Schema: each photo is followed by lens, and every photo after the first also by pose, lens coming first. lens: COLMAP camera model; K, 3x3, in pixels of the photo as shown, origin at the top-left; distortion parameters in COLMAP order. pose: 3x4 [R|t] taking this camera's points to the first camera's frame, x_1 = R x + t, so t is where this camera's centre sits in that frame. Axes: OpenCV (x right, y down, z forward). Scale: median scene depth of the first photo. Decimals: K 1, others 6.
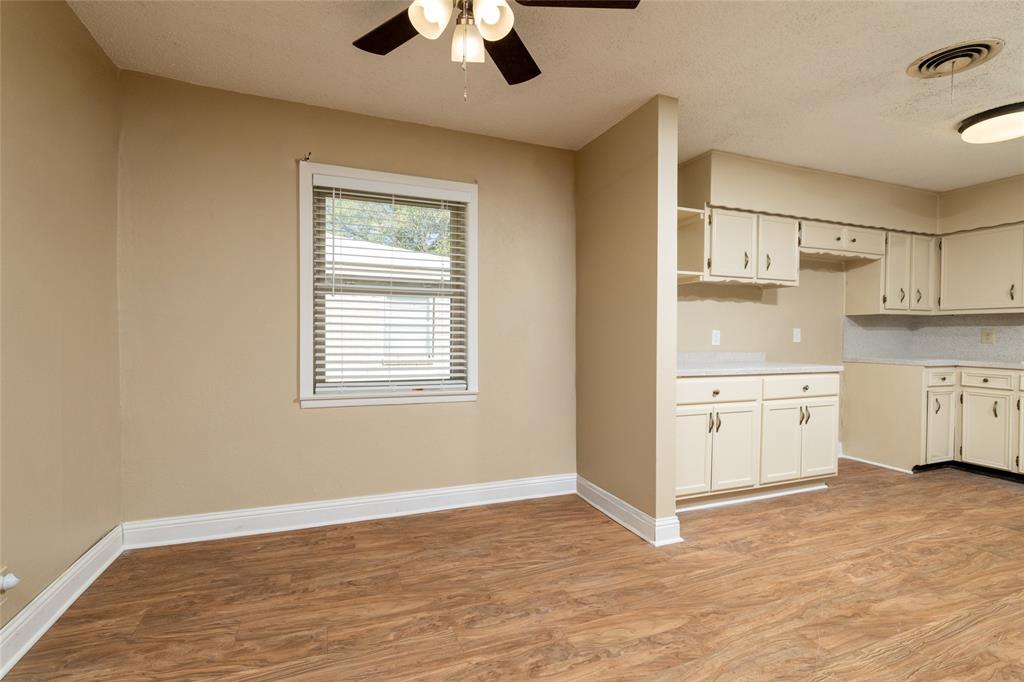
lens RADIAL K [[443.0, 0, 486.8], [0, 443.0, 342.6], [0, 0, 1]] dist [0.003044, -0.000373]
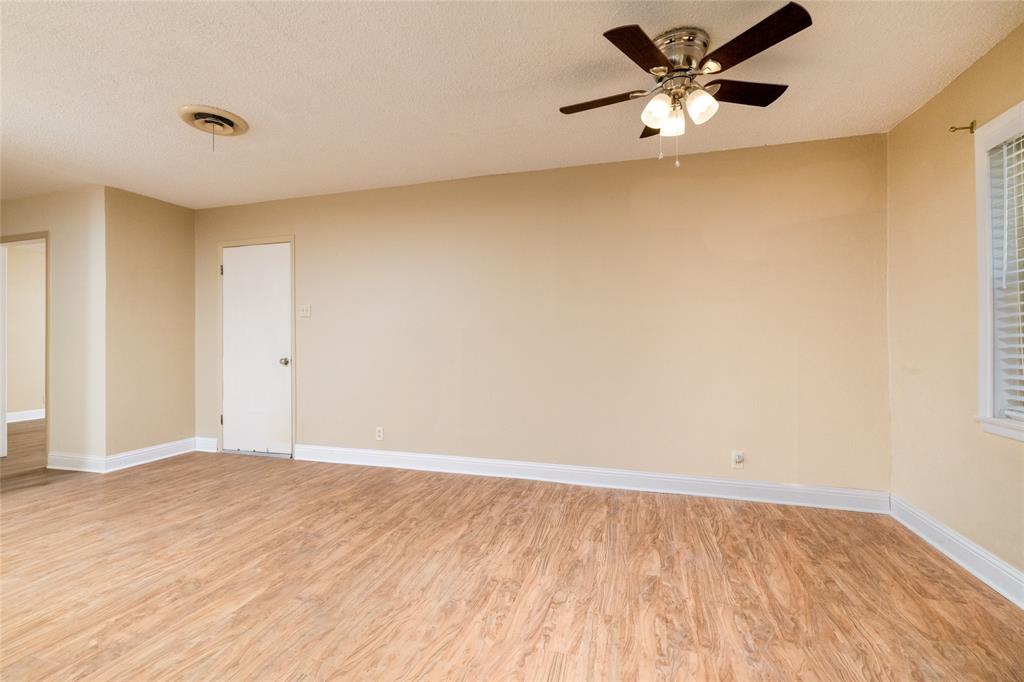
lens RADIAL K [[458.6, 0, 491.4], [0, 458.6, 339.9], [0, 0, 1]] dist [0.000313, 0.000067]
pose [[-0.611005, -0.014283, -0.791498, 0.799175], [-0.016868, 0.999845, -0.005022, -0.000360], [0.791447, 0.010283, -0.611151, 0.796953]]
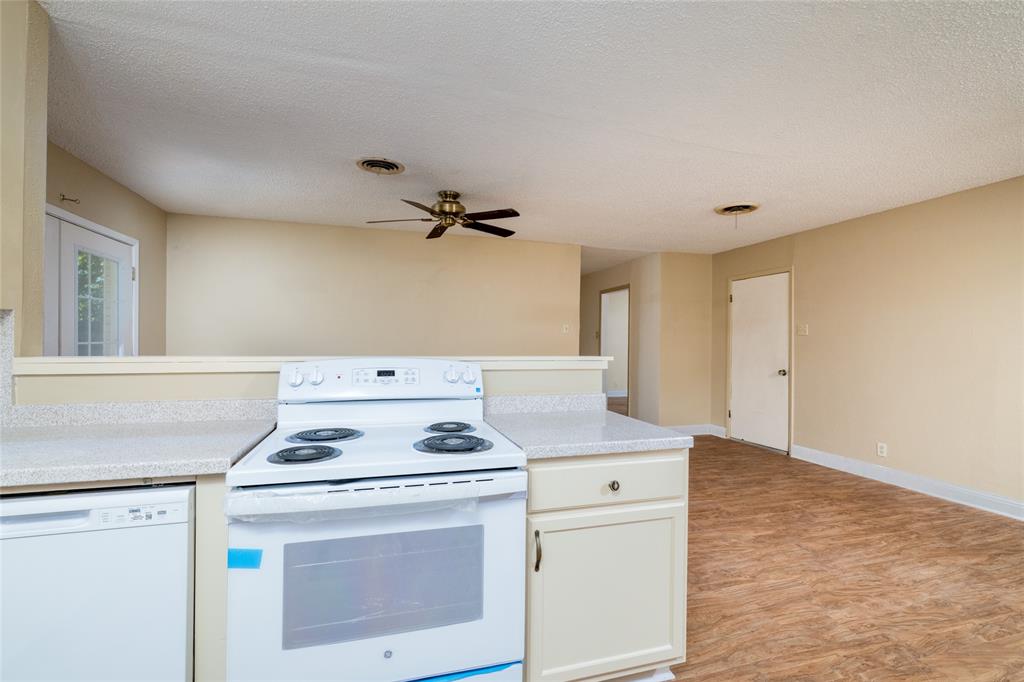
lens RADIAL K [[438.6, 0, 512.0], [0, 438.6, 341.0], [0, 0, 1]] dist [0.002839, 0.001022]
pose [[-0.998476, -0.025733, 0.048814, 1.035092], [-0.025055, 0.999582, 0.014439, -0.058930], [-0.049165, 0.013194, -0.998704, 1.165598]]
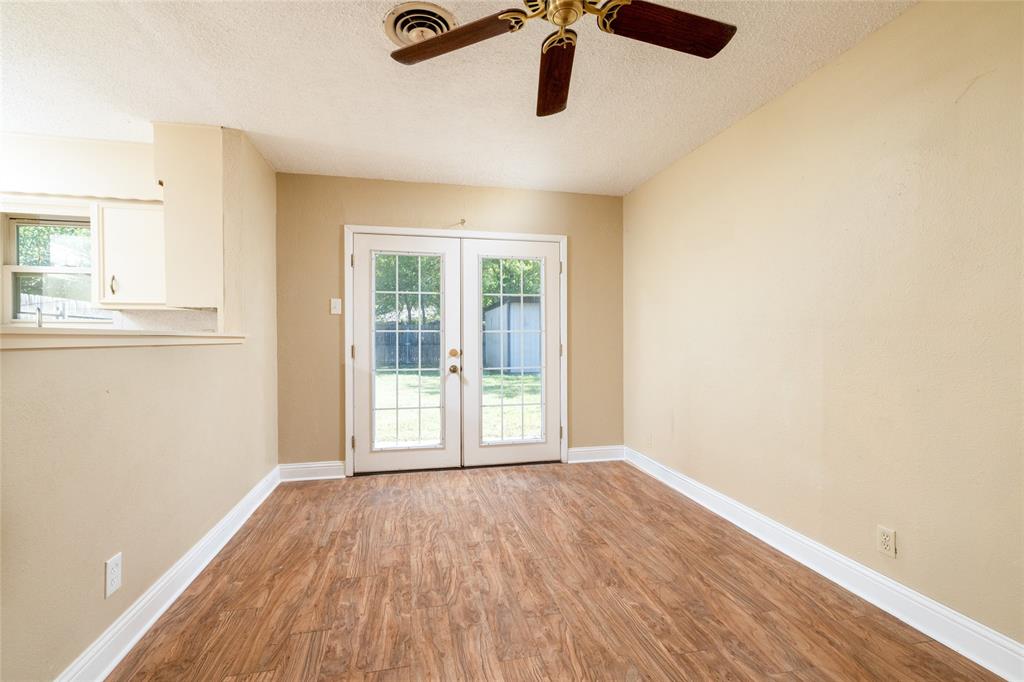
lens RADIAL K [[465.9, 0, 518.2], [0, 465.9, 339.9], [0, 0, 1]] dist [0.000264, 0.000042]
pose [[0.133885, -0.016013, 0.990867, 0.725540], [0.015384, 0.999783, 0.014078, -0.005313], [-0.990877, 0.013359, 0.134102, -0.189939]]
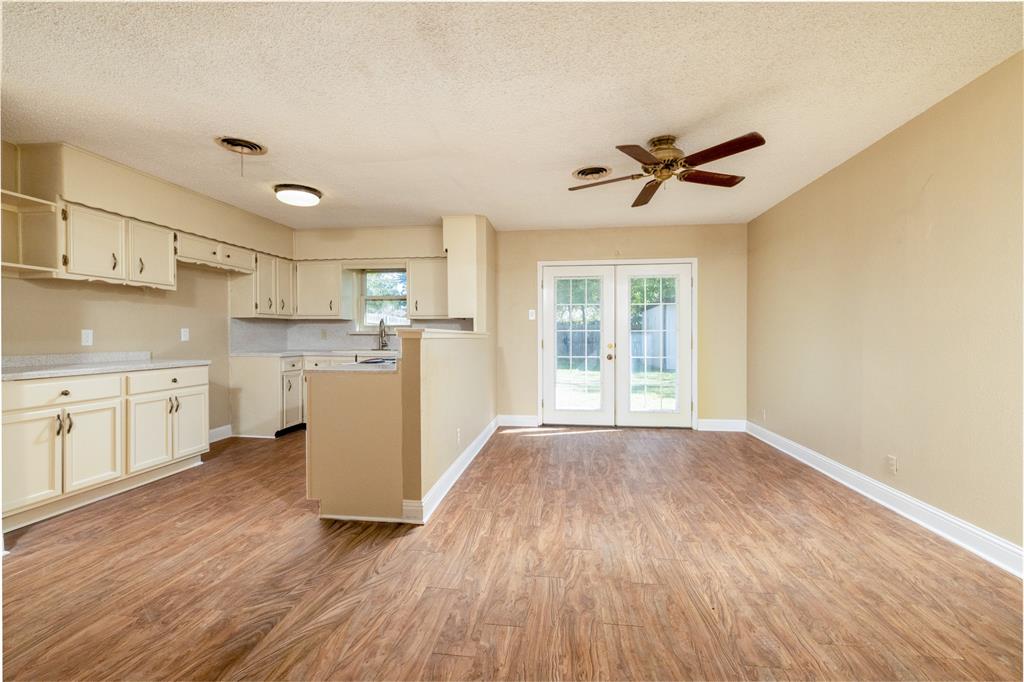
lens RADIAL K [[474.0, 0, 506.7], [0, 474.0, 341.6], [0, 0, 1]] dist [0.000311, 0.000207]
pose [[0.472570, -0.018420, 0.881100, 0.057985], [0.017775, 0.999777, 0.011368, 0.002905], [-0.881114, 0.010290, 0.472793, -0.389646]]
